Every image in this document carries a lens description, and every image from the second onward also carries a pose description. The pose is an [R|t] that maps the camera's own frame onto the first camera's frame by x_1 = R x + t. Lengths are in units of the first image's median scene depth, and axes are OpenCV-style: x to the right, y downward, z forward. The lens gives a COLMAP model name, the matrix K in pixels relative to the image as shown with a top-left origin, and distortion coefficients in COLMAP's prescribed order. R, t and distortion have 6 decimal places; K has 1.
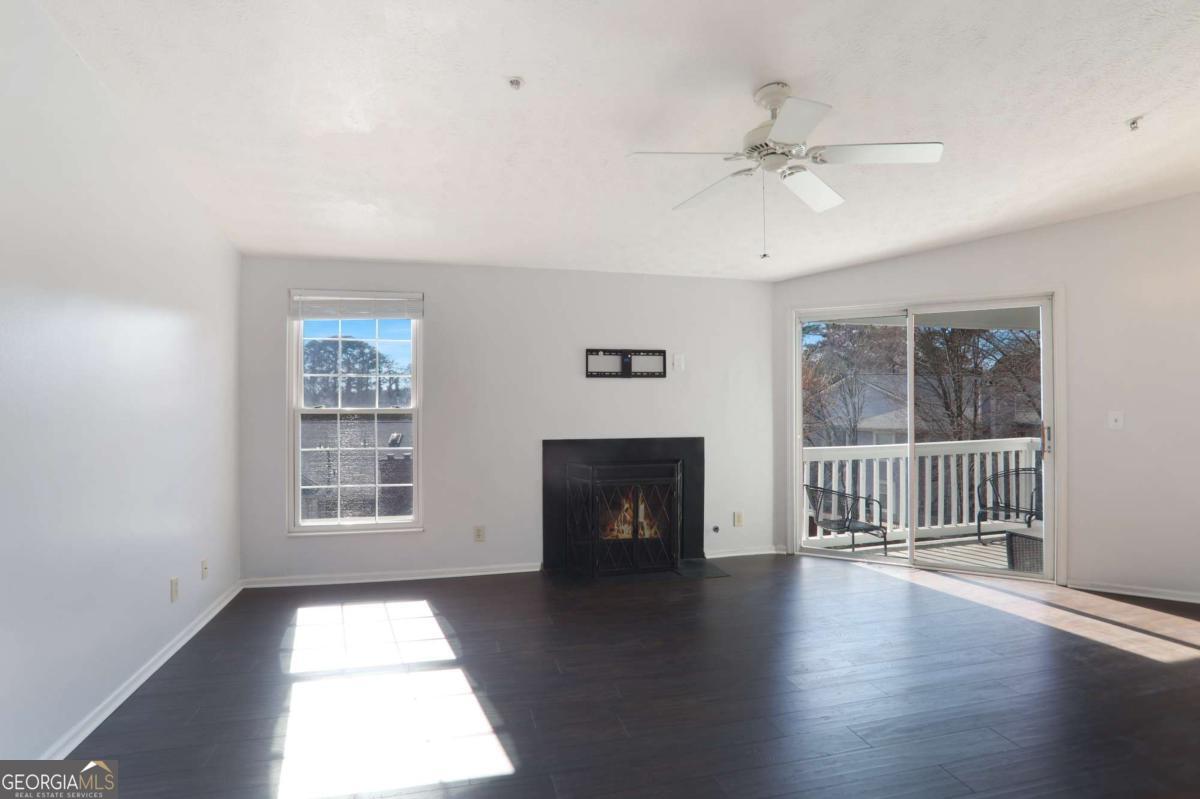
lens RADIAL K [[609.8, 0, 600.4], [0, 609.8, 397.5], [0, 0, 1]] dist [-0.001268, 0.012234]
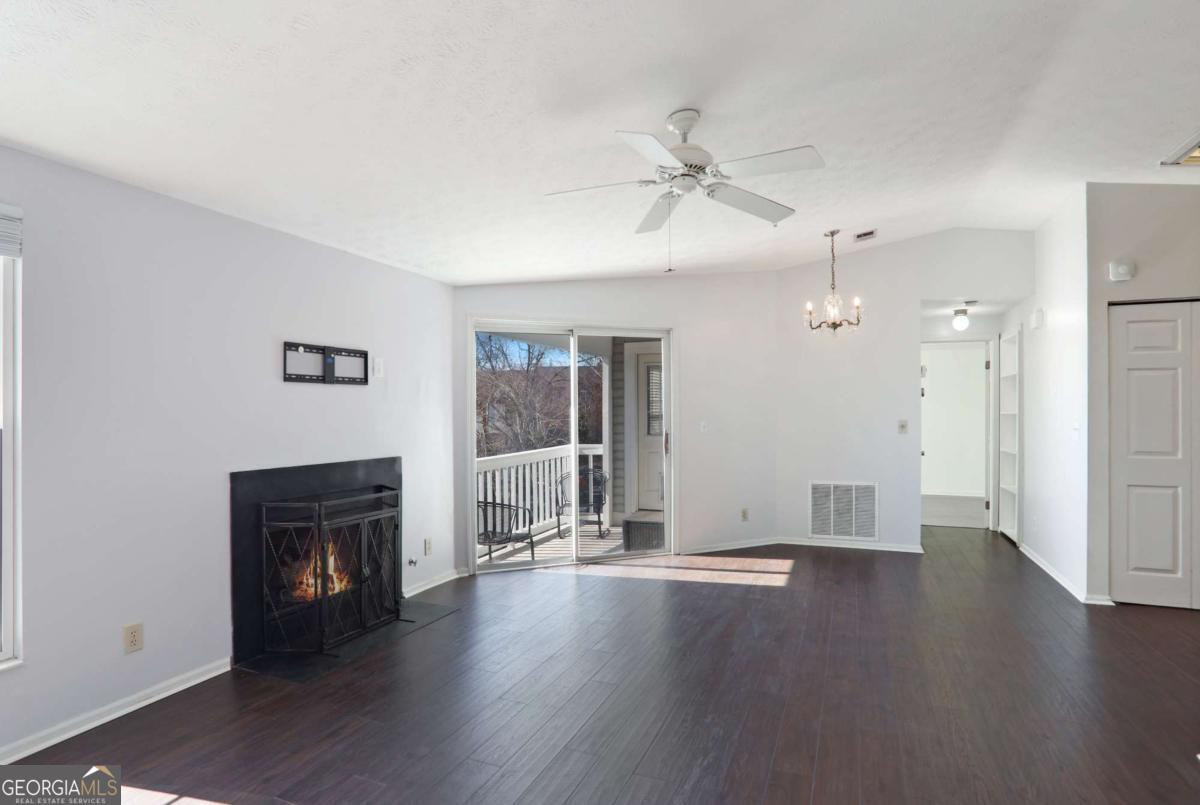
lens RADIAL K [[641.6, 0, 588.7], [0, 641.6, 405.8], [0, 0, 1]] dist [-0.045381, 0.002808]
pose [[0.624971, 0.005032, 0.780632, -0.372461], [-0.000278, 0.999981, -0.006224, -0.000038], [-0.780648, 0.003673, 0.624960, 0.251754]]
